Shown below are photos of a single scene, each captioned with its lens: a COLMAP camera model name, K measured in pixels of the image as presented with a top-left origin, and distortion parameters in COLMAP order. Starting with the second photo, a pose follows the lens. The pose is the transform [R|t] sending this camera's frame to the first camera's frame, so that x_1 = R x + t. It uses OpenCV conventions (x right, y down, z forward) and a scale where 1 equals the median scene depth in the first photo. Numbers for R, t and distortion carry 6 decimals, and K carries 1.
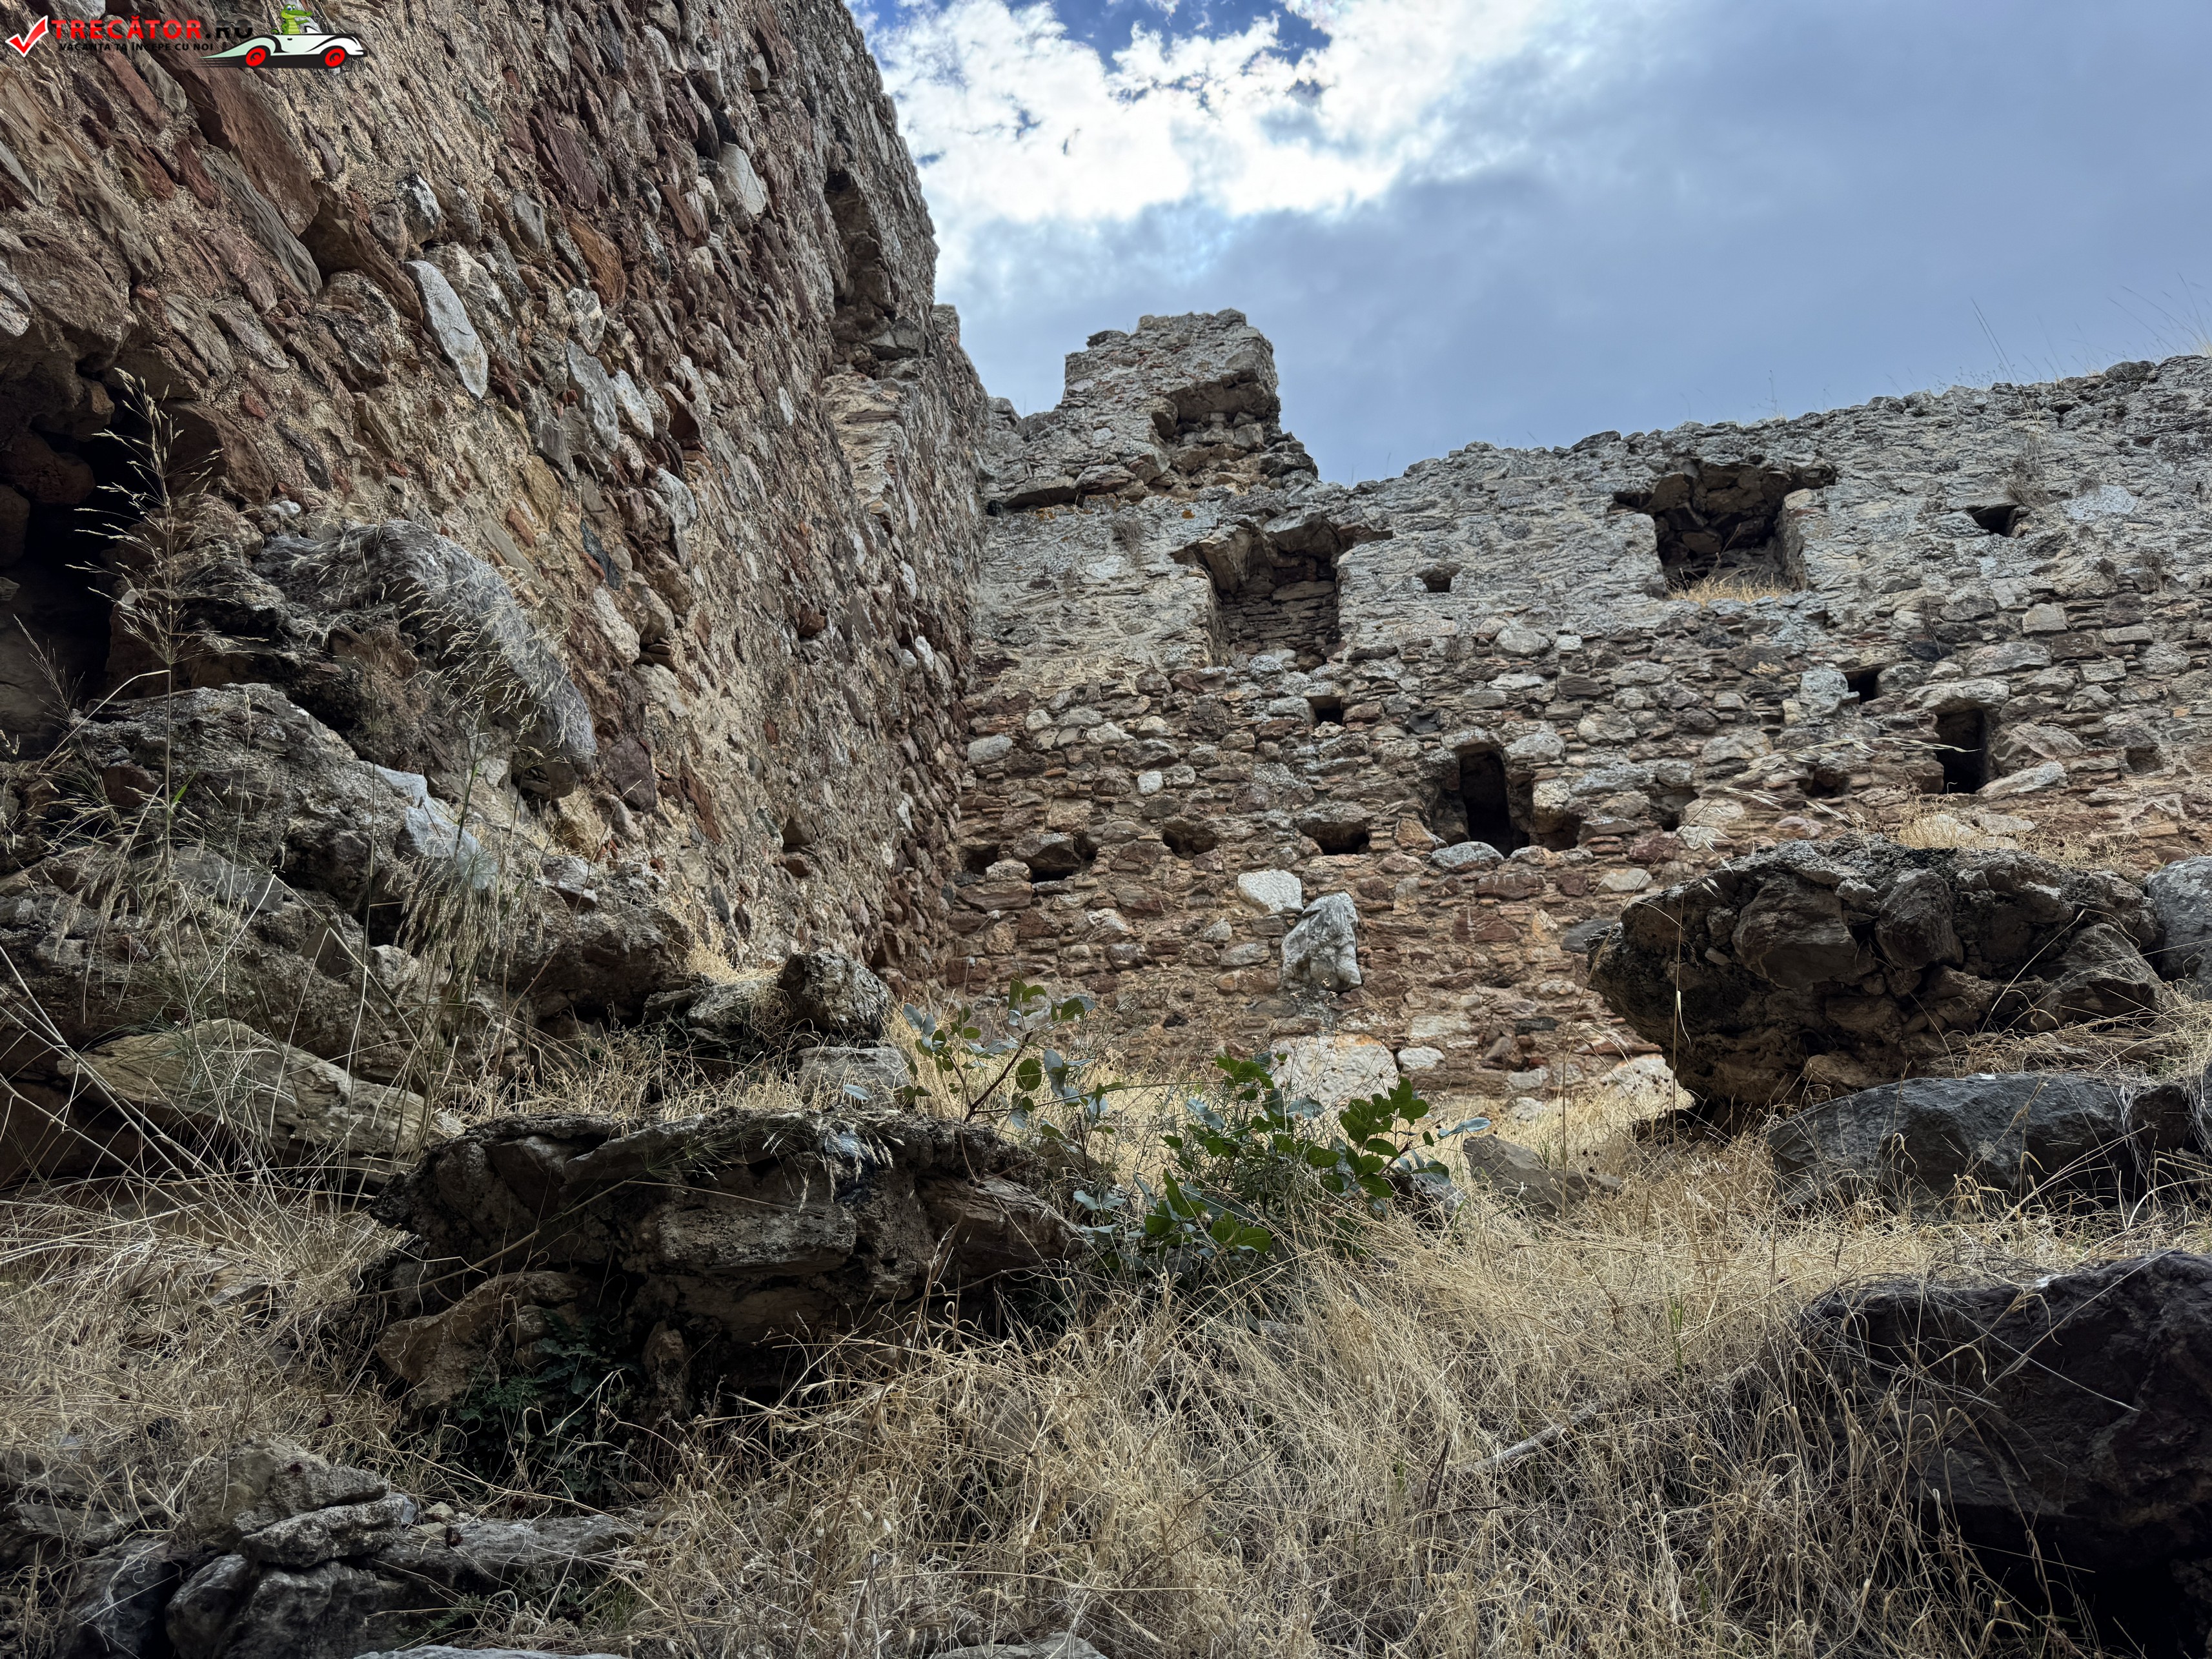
lens RADIAL K [[1545.2, 0, 1116.5], [0, 1545.2, 818.0], [0, 0, 1]] dist [0.076045, -0.105726]
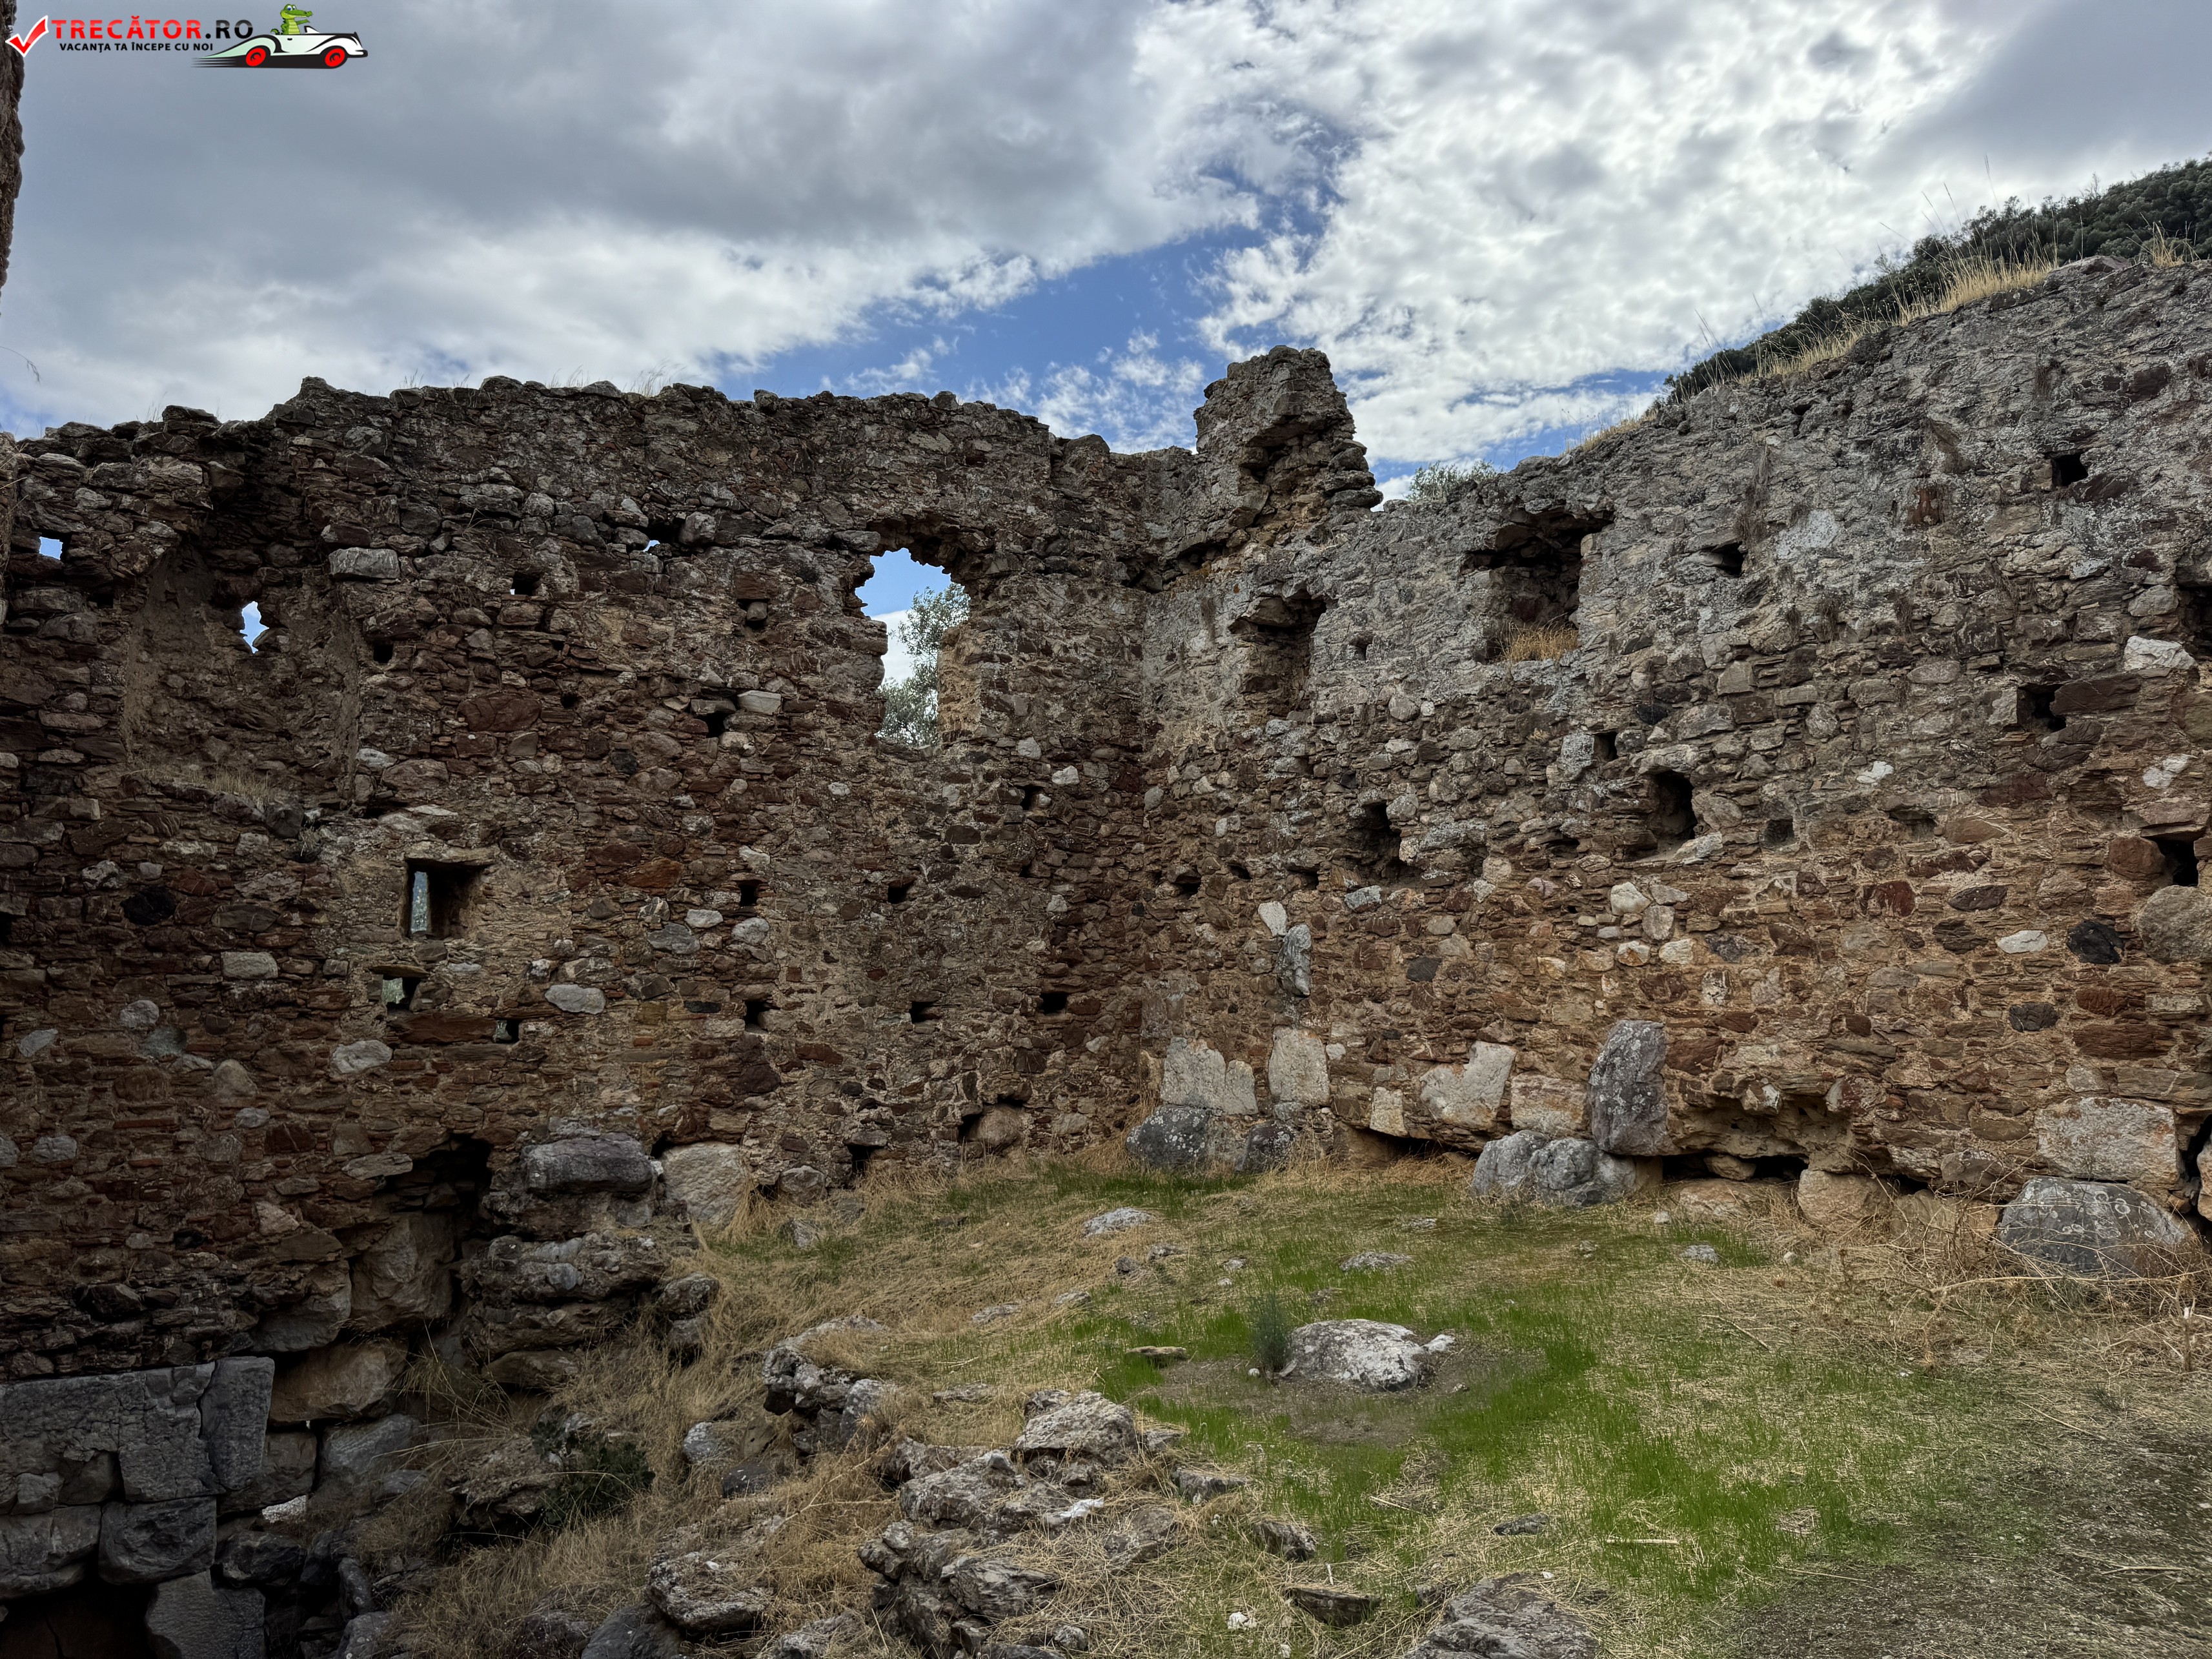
lens RADIAL K [[1545.2, 0, 1105.7], [0, 1545.2, 827.8], [0, 0, 1]] dist [0.076045, -0.105726]
pose [[0.702248, -0.078472, -0.707595, 0.992776], [0.365829, 0.892426, 0.264094, -0.455414], [0.610751, -0.444318, 0.655411, -0.009930]]
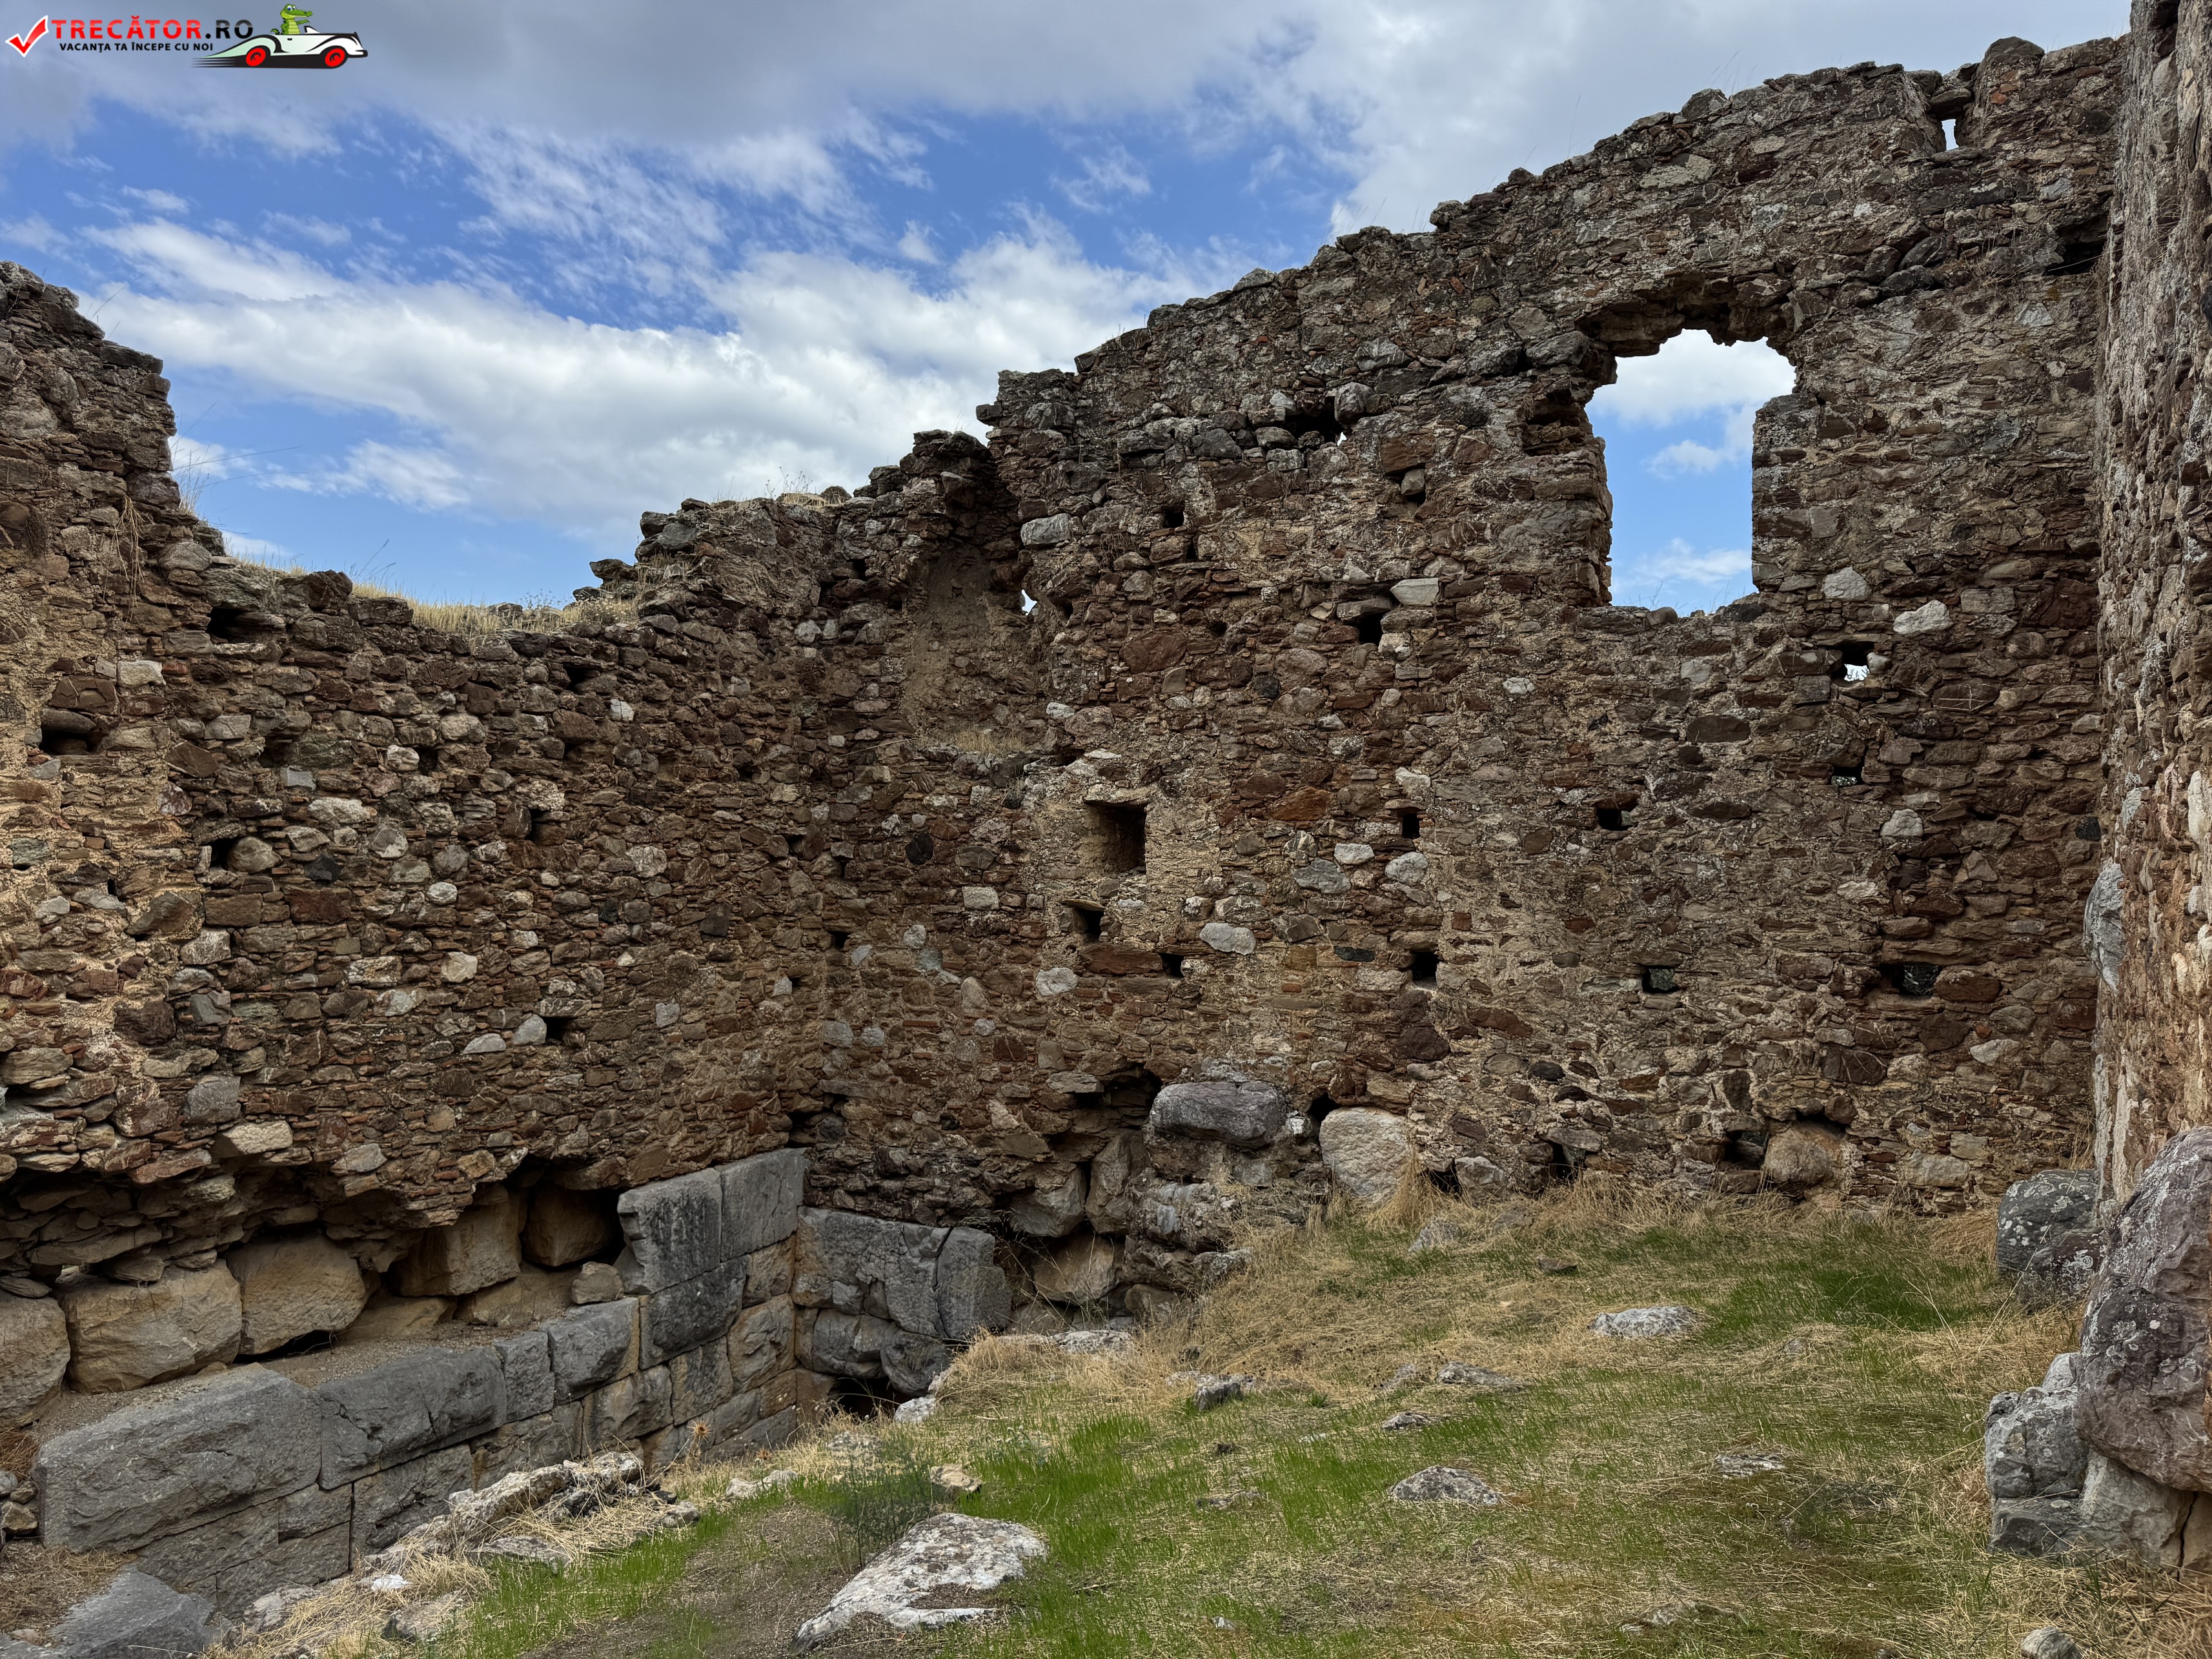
lens RADIAL K [[1545.2, 0, 1115.3], [0, 1545.2, 838.1], [0, 0, 1]] dist [0.076045, -0.105726]
pose [[-0.313593, -0.033572, -0.948964, 0.957978], [0.464868, 0.865995, -0.184257, -0.043032], [0.827984, -0.498924, -0.255964, 0.766866]]
